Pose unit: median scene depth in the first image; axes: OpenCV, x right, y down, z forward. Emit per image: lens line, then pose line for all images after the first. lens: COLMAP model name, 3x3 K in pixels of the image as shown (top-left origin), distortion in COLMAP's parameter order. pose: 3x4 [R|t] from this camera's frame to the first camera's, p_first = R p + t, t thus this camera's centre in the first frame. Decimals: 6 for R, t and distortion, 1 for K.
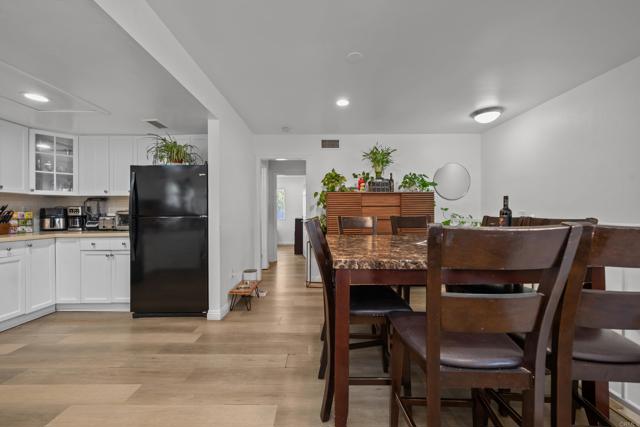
lens RADIAL K [[252.5, 0, 320.4], [0, 252.5, 214.9], [0, 0, 1]] dist [0.002357, 0.000159]
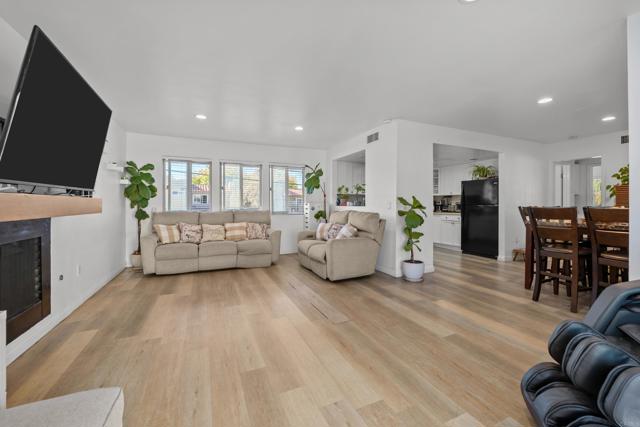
lens RADIAL K [[262.7, 0, 325.2], [0, 262.7, 203.9], [0, 0, 1]] dist [0.000049, 0.000359]
pose [[0.429523, 0.005088, -0.903041, 0.692442], [-0.005539, 0.999980, 0.002999, -0.005426], [0.903039, 0.003714, 0.429543, -0.906163]]
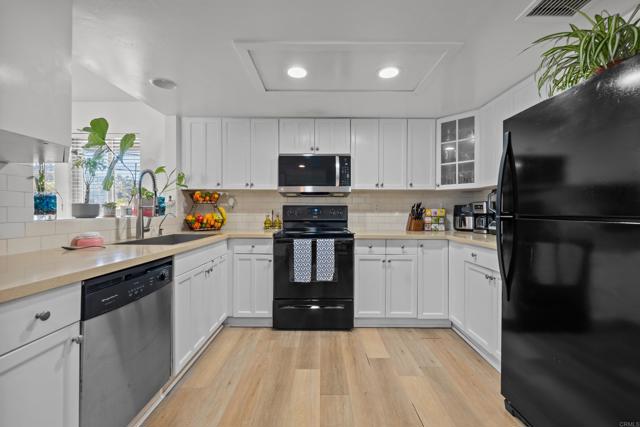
lens RADIAL K [[262.7, 0, 320.7], [0, 262.7, 212.2], [0, 0, 1]] dist [0.000049, 0.000359]
pose [[0.010100, 0.006567, -0.999927, -0.184575], [-0.011381, 0.999914, 0.006452, -0.001344], [0.999884, 0.011315, 0.010173, 0.564991]]
